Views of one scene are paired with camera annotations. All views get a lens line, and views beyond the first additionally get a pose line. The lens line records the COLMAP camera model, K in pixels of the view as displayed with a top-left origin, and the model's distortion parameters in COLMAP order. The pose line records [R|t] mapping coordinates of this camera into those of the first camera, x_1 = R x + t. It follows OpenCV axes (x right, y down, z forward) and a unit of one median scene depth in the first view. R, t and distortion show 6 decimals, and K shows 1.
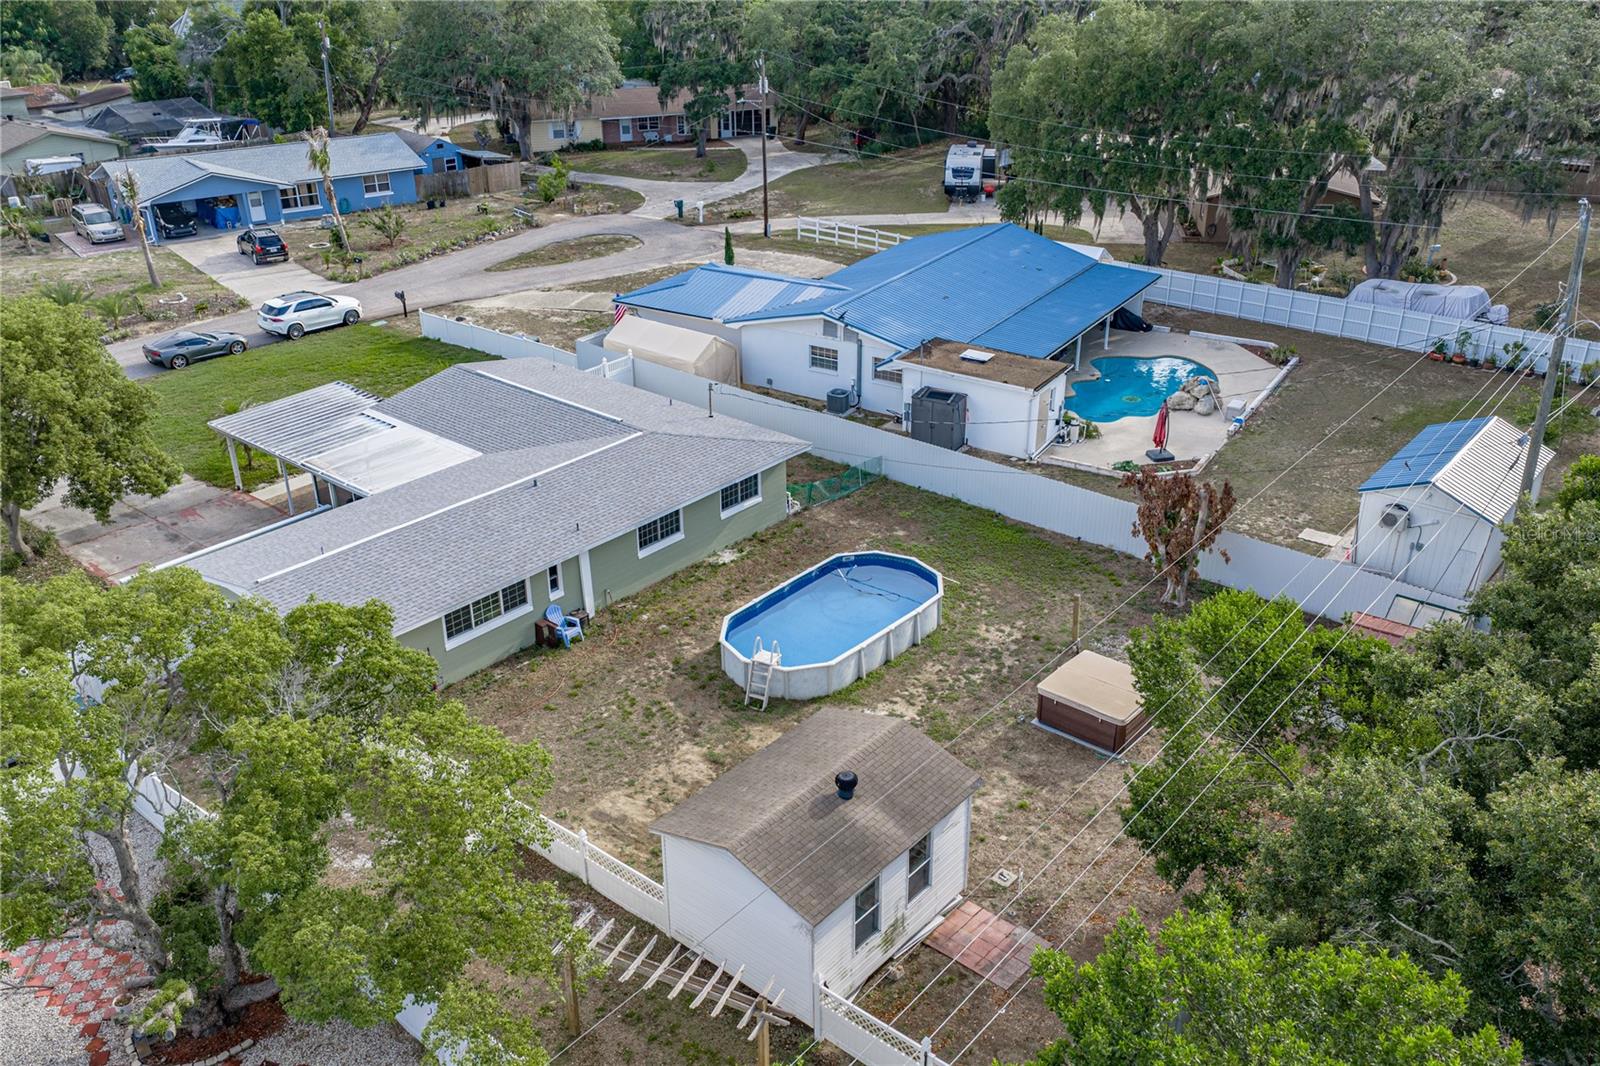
lens RADIAL K [[1308.6, 0, 800.0], [0, 1308.6, 533.0], [0, 0, 1]] dist [0.029100, -0.004220]
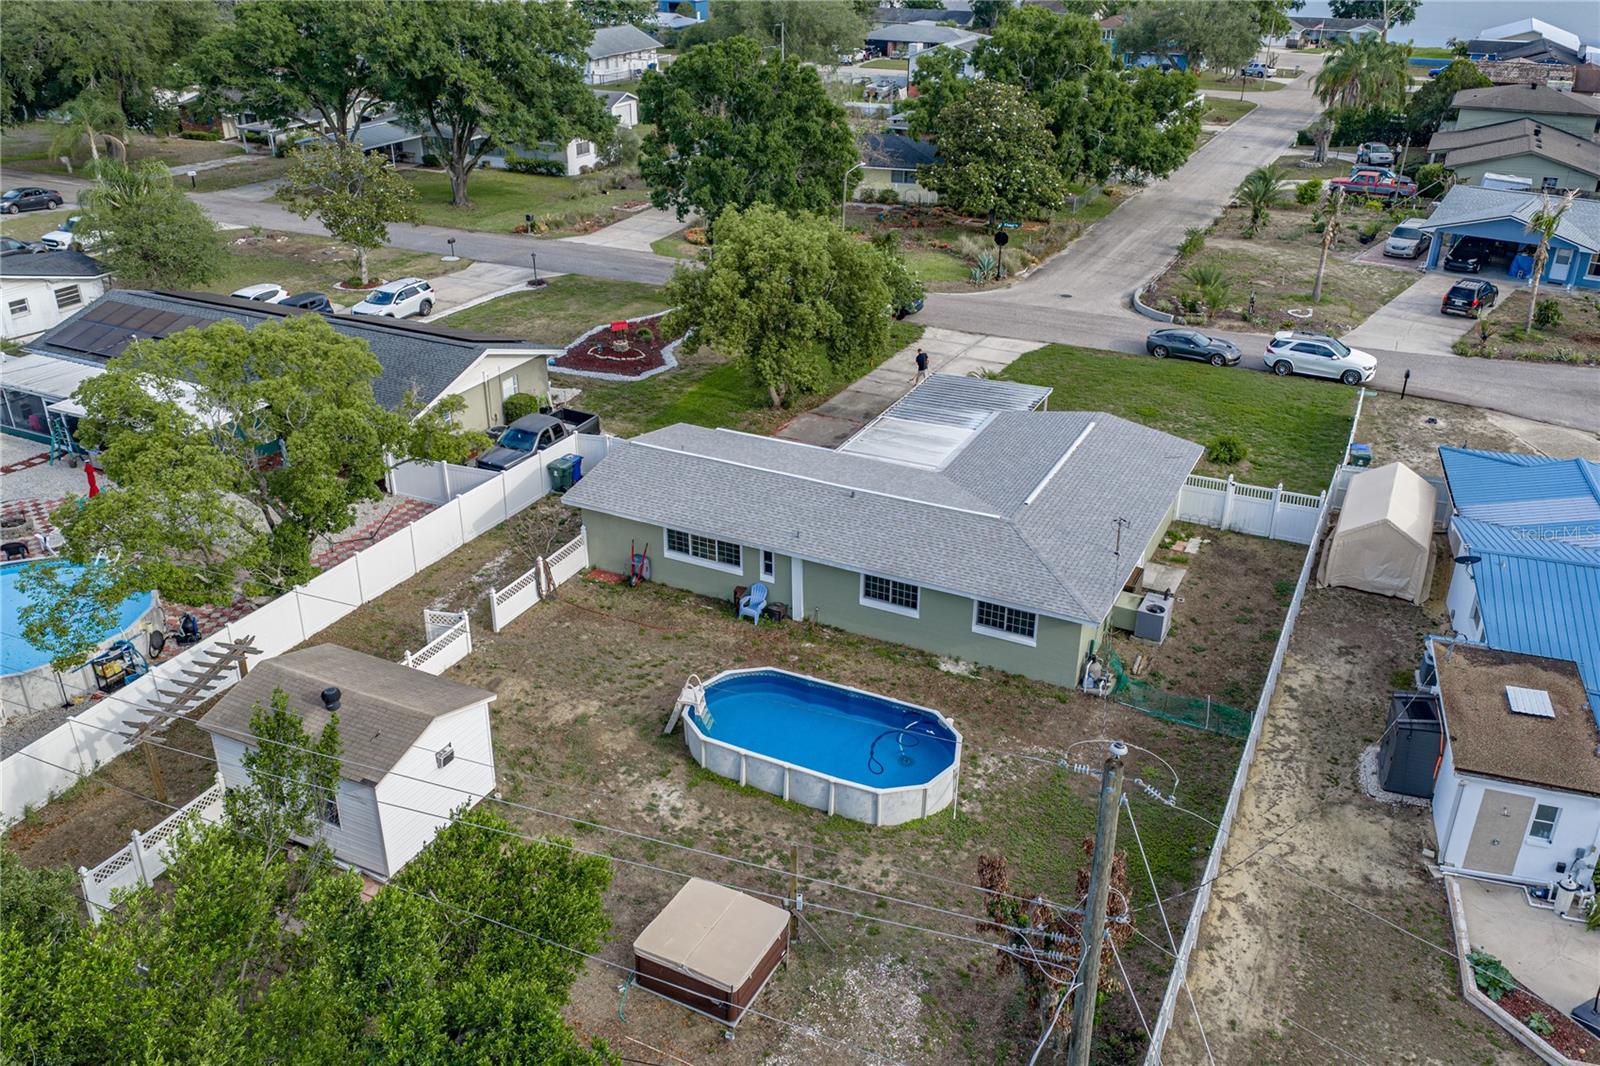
lens RADIAL K [[1308.6, 0, 800.0], [0, 1308.6, 533.0], [0, 0, 1]] dist [0.029100, -0.004220]
pose [[0.243686, 0.433687, -0.867486, 0.446108], [-0.431328, 0.849588, 0.303574, -0.194575], [0.868662, 0.300194, 0.394094, 0.339373]]
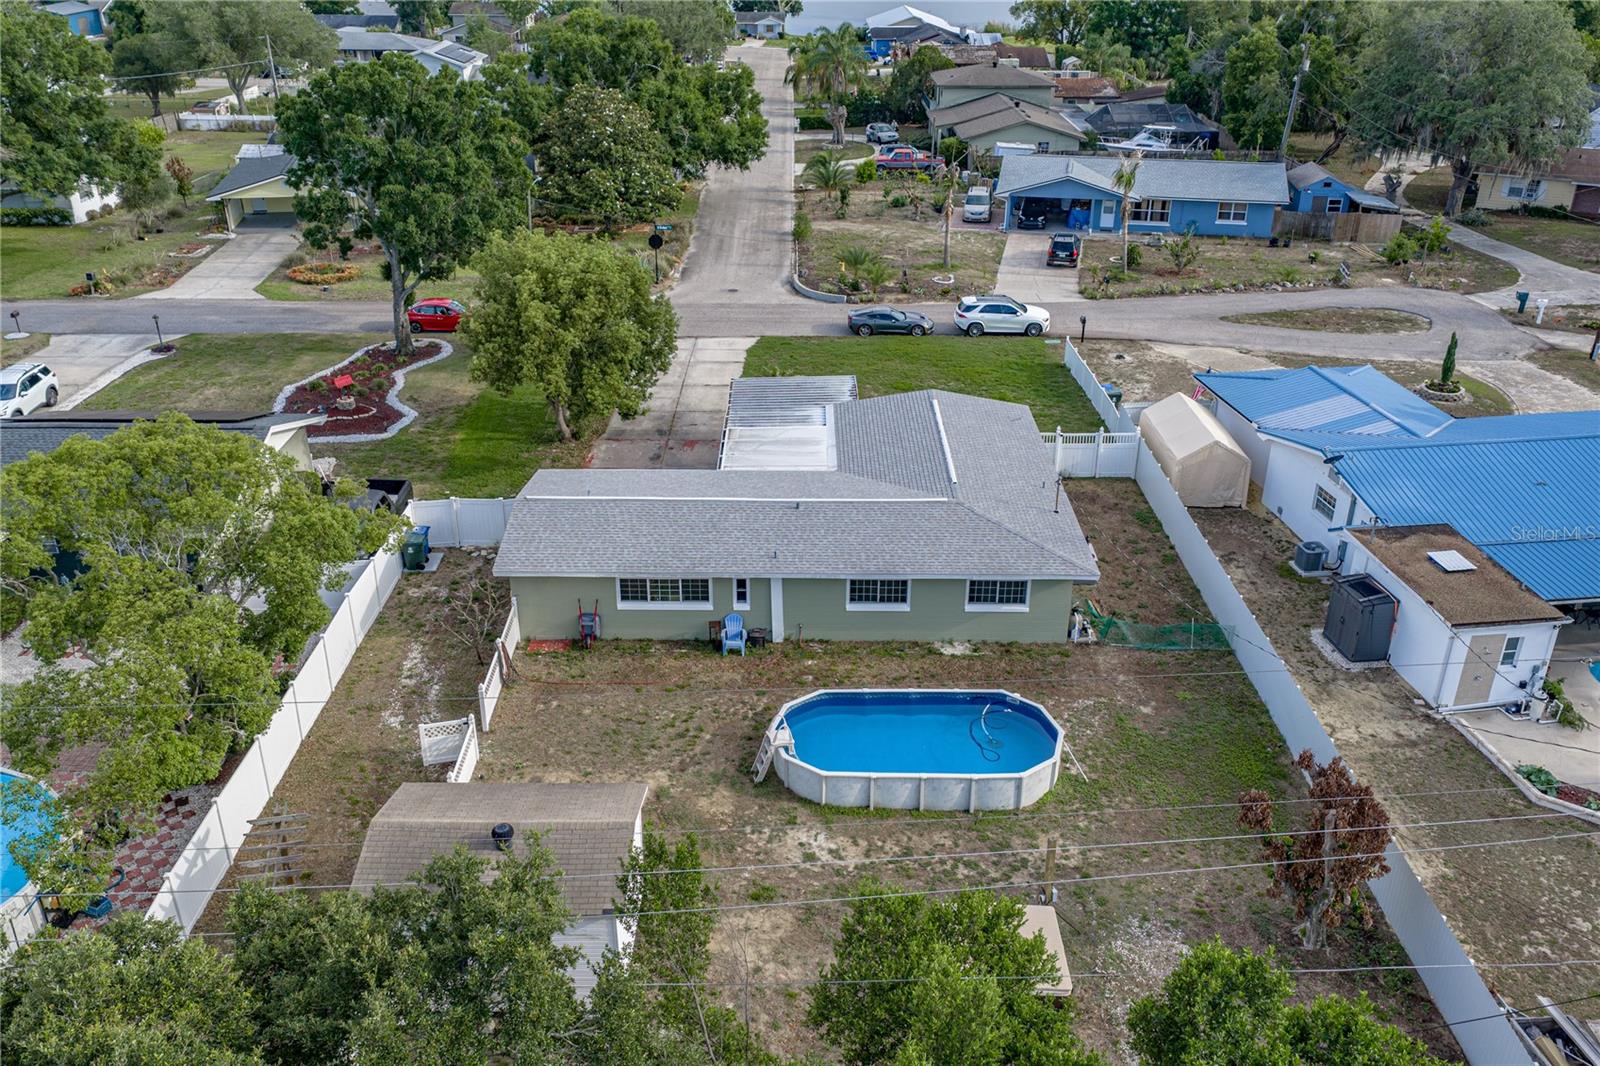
lens RADIAL K [[1320.0, 0, 797.5], [0, 1320.0, 527.4], [0, 0, 1]] dist [0.029381, -0.004902]
pose [[0.645418, 0.338322, -0.684817, 0.327474], [-0.341490, 0.929774, 0.137495, -0.103352], [0.683243, 0.145117, 0.715626, 0.148172]]
